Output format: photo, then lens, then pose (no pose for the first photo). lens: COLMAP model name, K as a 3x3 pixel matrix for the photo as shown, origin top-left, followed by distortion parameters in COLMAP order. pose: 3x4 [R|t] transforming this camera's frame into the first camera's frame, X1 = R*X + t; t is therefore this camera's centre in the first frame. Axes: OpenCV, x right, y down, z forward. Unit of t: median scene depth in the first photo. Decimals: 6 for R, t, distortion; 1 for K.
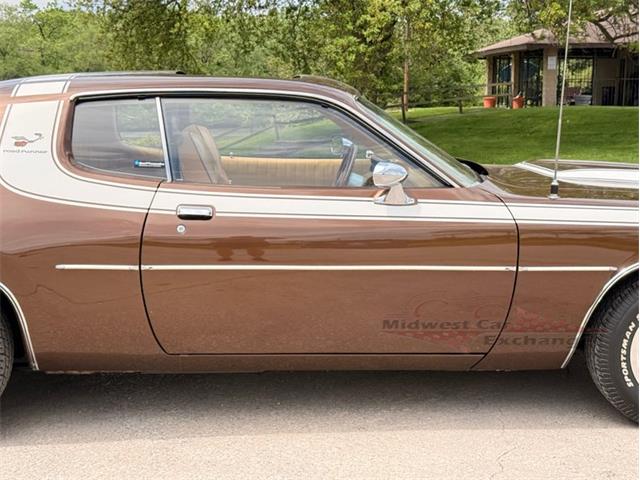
lens RADIAL K [[1030.5, 0, 313.2], [0, 1030.5, 251.1], [0, 0, 1]] dist [0.113755, 0.000000]
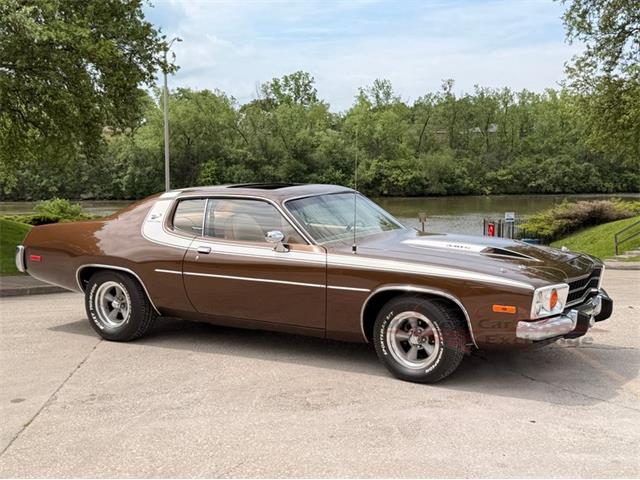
lens RADIAL K [[813.2, 0, 315.4], [0, 813.2, 244.4], [0, 0, 1]] dist [0.142551, 0.000000]
pose [[0.810049, 0.045640, -0.584583, 1.073402], [-0.075915, 0.996738, -0.027377, -0.019038], [0.581427, 0.066555, 0.810872, -0.288002]]
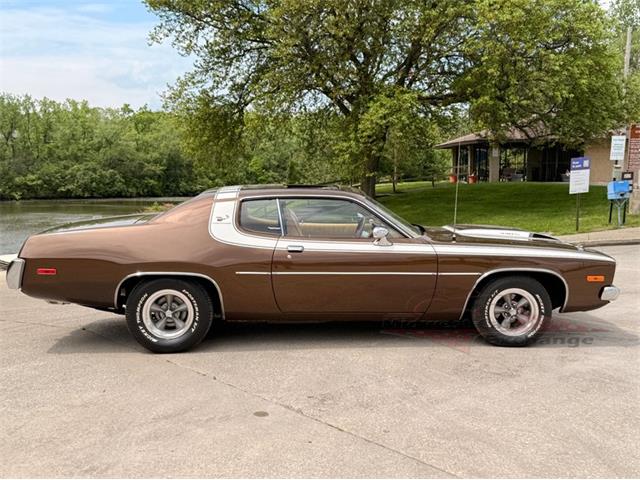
lens RADIAL K [[760.6, 0, 319.7], [0, 760.6, 246.7], [0, 0, 1]] dist [0.107808, 0.000000]
pose [[0.999922, -0.002732, -0.012202, -0.038062], [0.002127, 0.998778, -0.049378, 0.038787], [0.012322, 0.049348, 0.998706, -0.653210]]
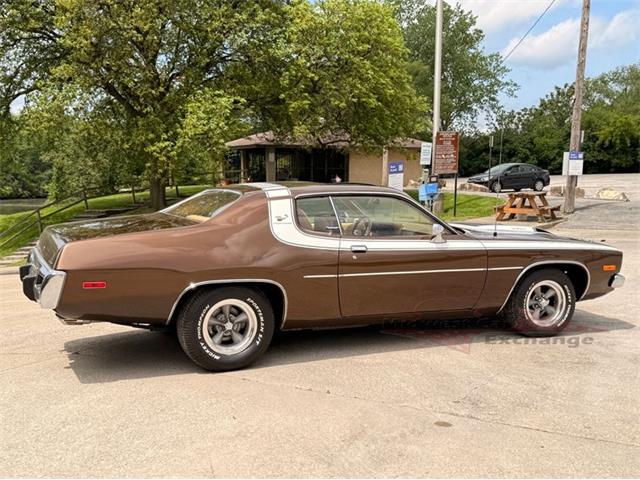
lens RADIAL K [[760.6, 0, 321.0], [0, 760.6, 245.1], [0, 0, 1]] dist [0.107808, 0.000000]
pose [[0.941559, -0.032631, 0.335263, -0.691741], [0.051839, 0.997477, -0.048503, 0.025853], [-0.332835, 0.063048, 0.940875, -0.451371]]
